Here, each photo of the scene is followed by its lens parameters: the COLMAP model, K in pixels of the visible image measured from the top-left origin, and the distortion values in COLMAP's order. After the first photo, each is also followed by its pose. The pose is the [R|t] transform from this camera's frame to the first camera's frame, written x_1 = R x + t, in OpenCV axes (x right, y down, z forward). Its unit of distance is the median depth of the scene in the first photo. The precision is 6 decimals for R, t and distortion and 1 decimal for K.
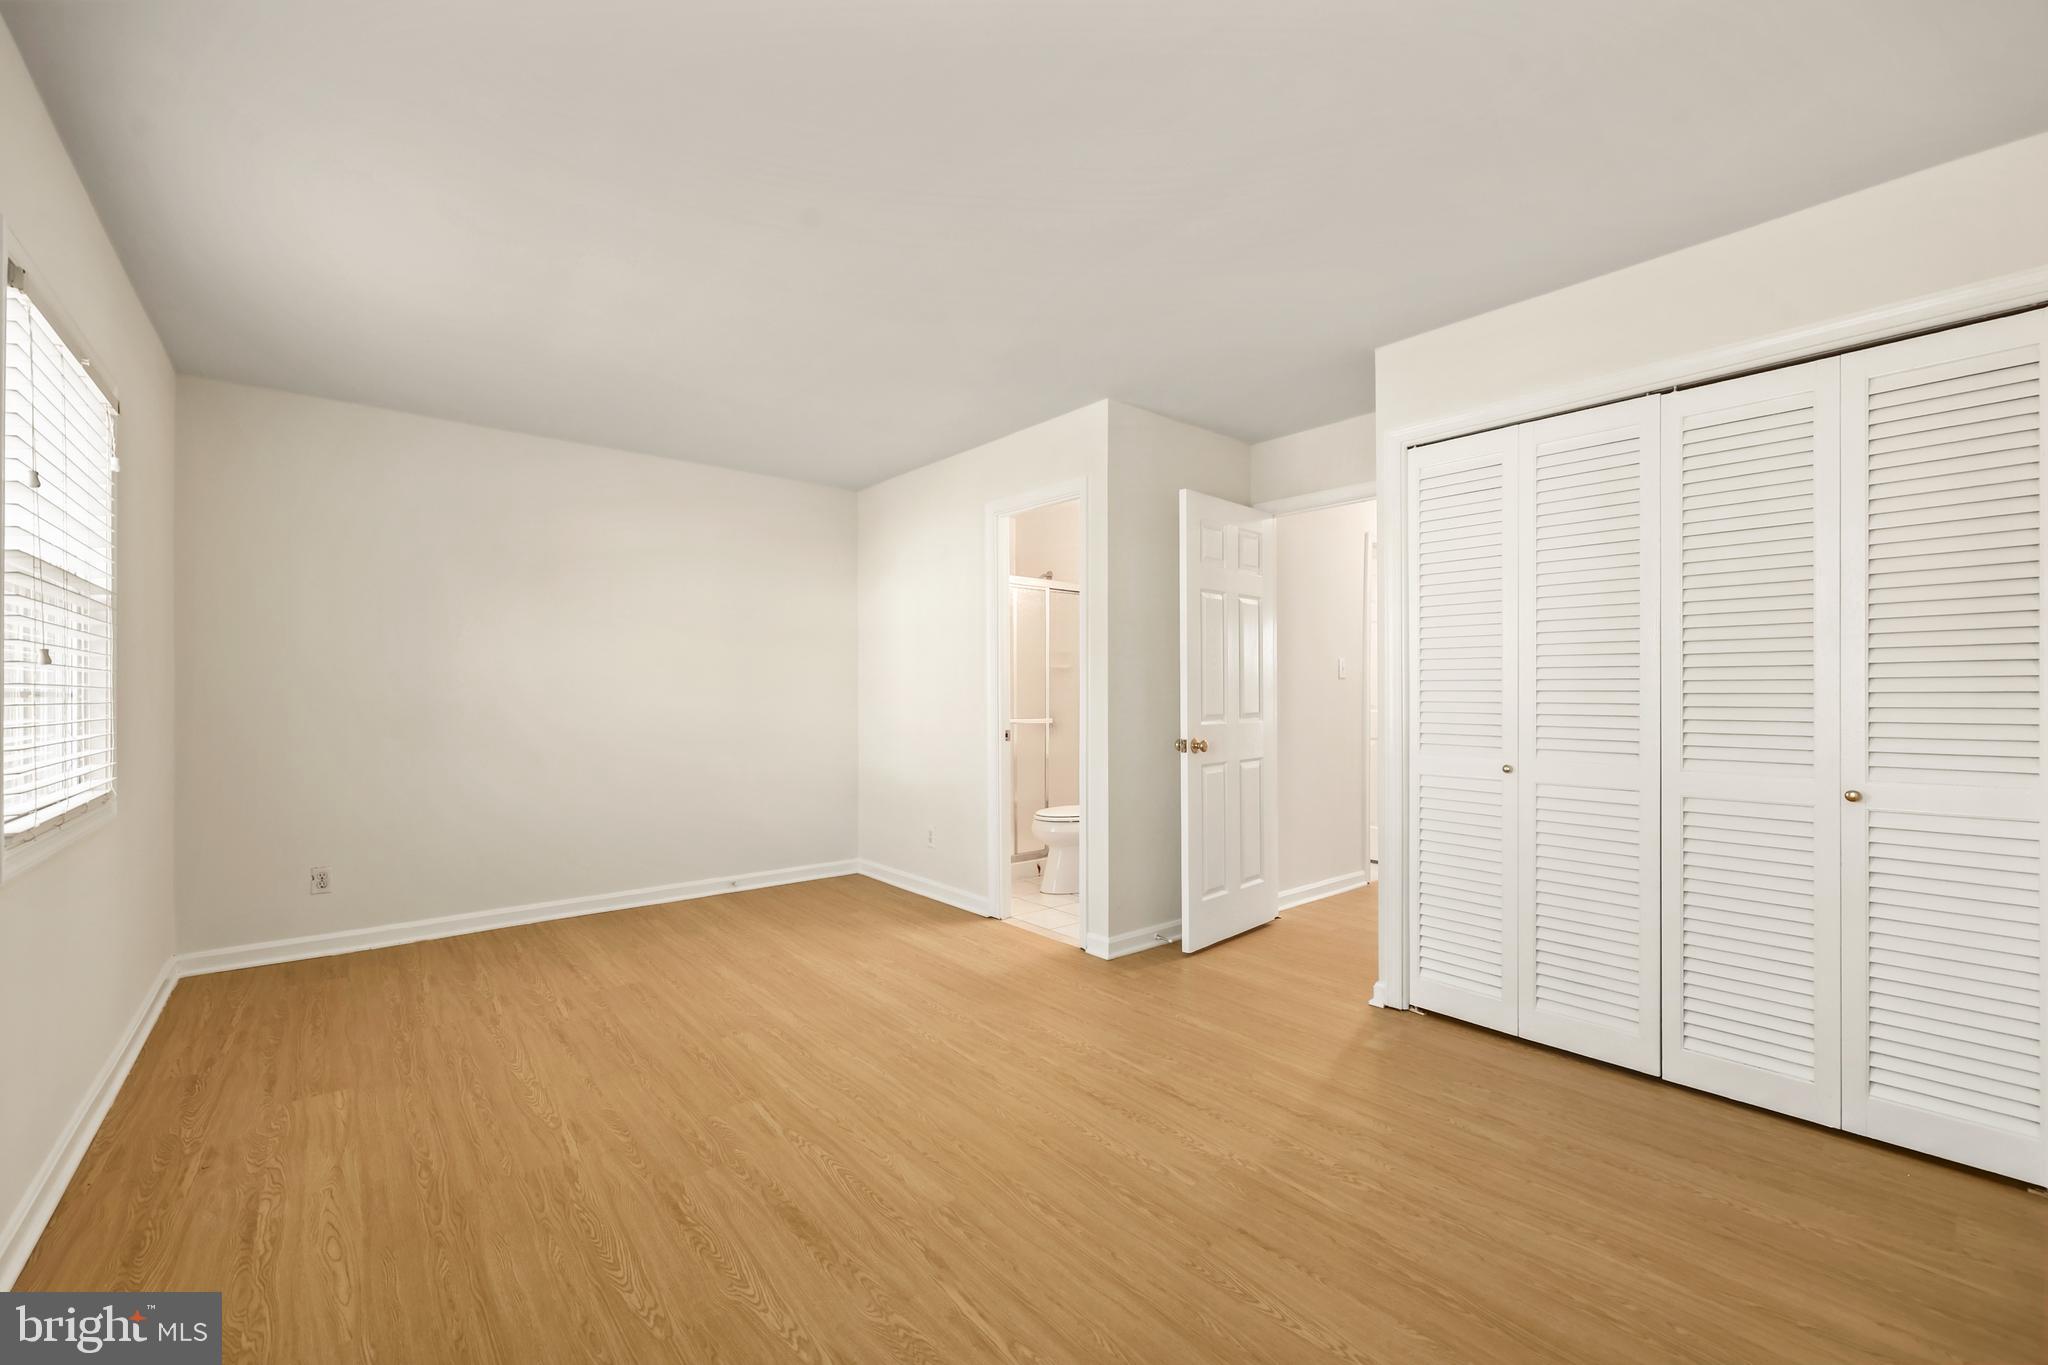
lens RADIAL K [[841.7, 0, 1025.7], [0, 841.7, 683.9], [0, 0, 1]] dist [-0.005892, 0.001235]
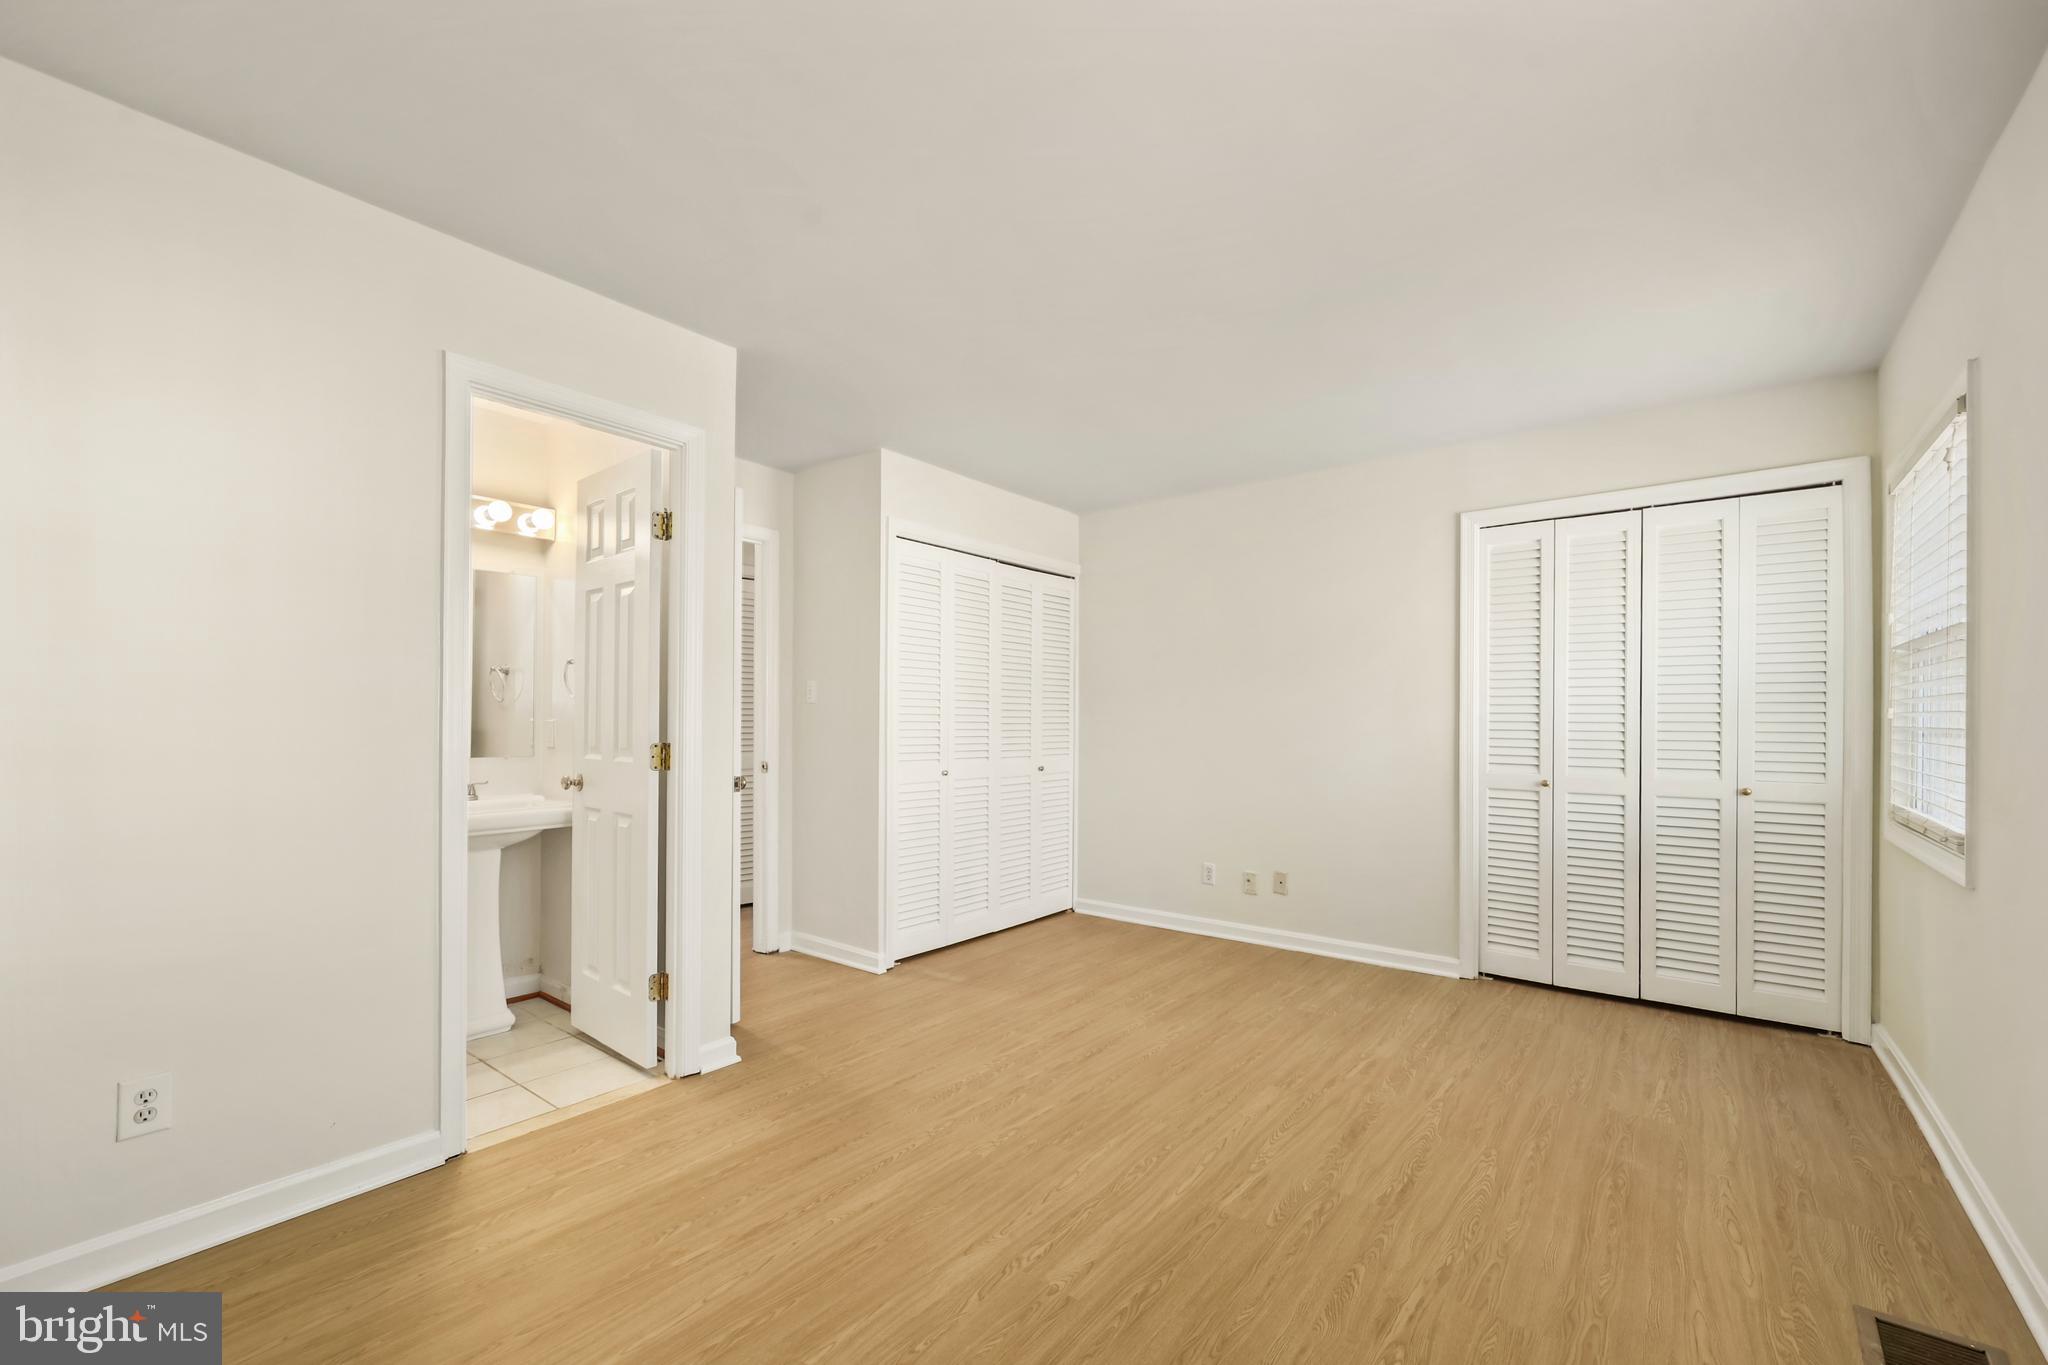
lens RADIAL K [[841.7, 0, 1029.0], [0, 841.7, 721.7], [0, 0, 1]] dist [-0.005892, 0.001235]
pose [[-0.206911, -0.003719, 0.978353, -1.395371], [-0.012383, 0.999923, 0.001182, 0.007503], [-0.978282, -0.011870, -0.206941, 1.717582]]
